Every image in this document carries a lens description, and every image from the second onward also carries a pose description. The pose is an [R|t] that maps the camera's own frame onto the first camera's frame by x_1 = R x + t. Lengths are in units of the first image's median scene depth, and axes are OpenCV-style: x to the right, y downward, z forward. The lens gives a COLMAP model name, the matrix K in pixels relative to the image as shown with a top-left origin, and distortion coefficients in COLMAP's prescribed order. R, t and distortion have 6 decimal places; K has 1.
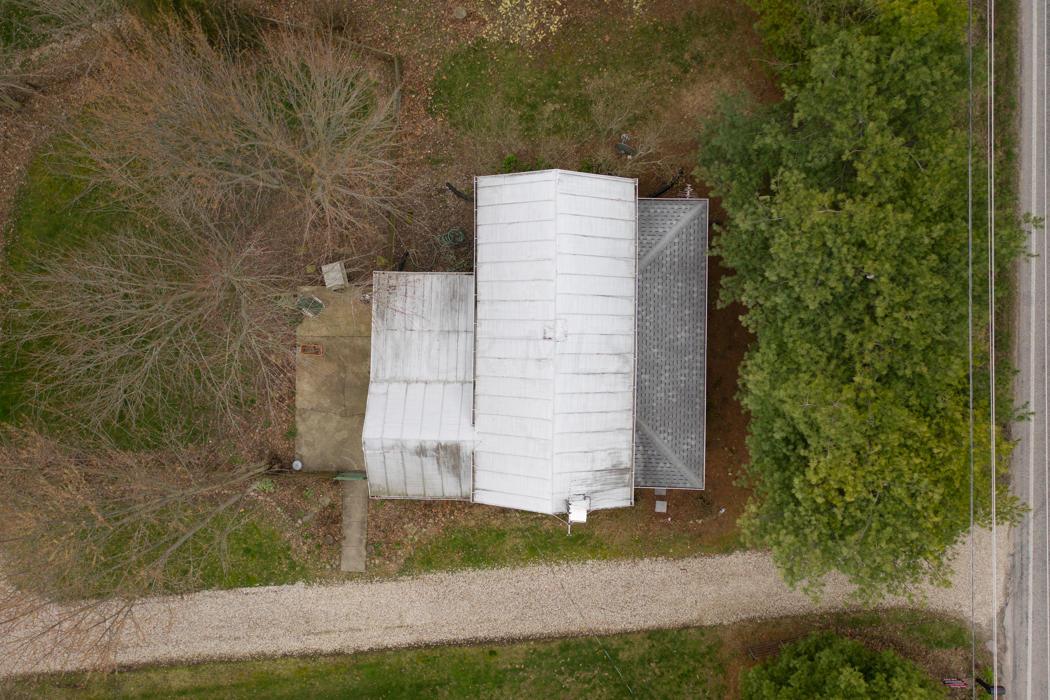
lens RADIAL K [[997.2, 0, 525.0], [0, 997.2, 350.0], [0, 0, 1]] dist [-0.000939, 0.000445]
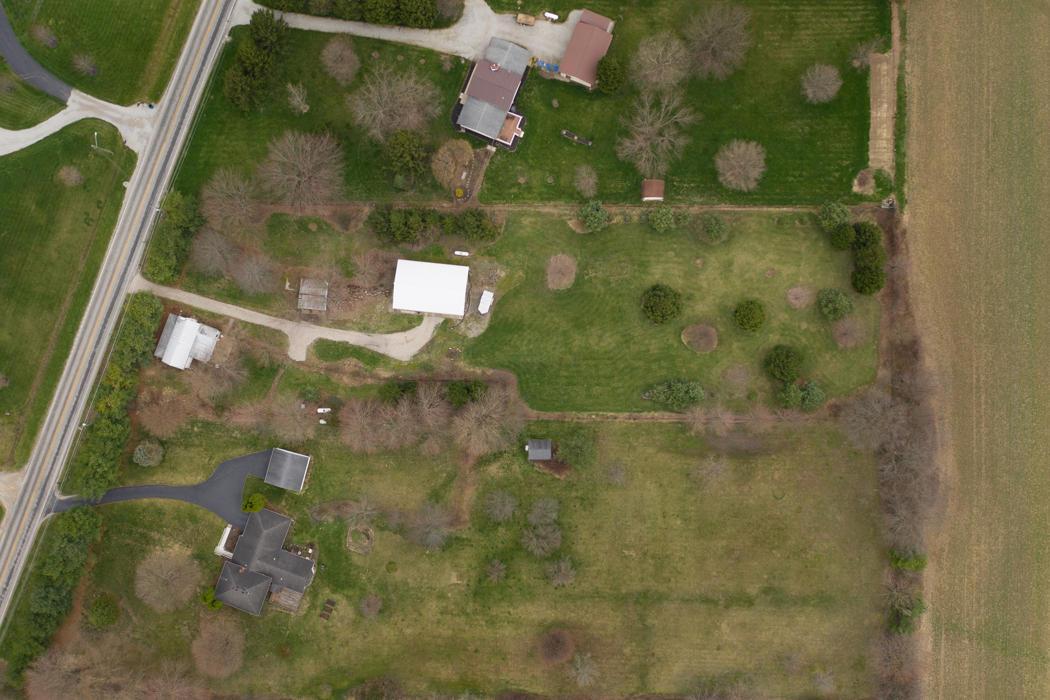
lens RADIAL K [[997.2, 0, 525.0], [0, 997.2, 350.0], [0, 0, 1]] dist [-0.000939, 0.000445]
pose [[-0.937869, -0.346801, 0.011402, -2.070003], [0.346776, -0.937939, -0.004157, 0.717670], [0.012136, 0.000055, 0.999926, -5.274885]]
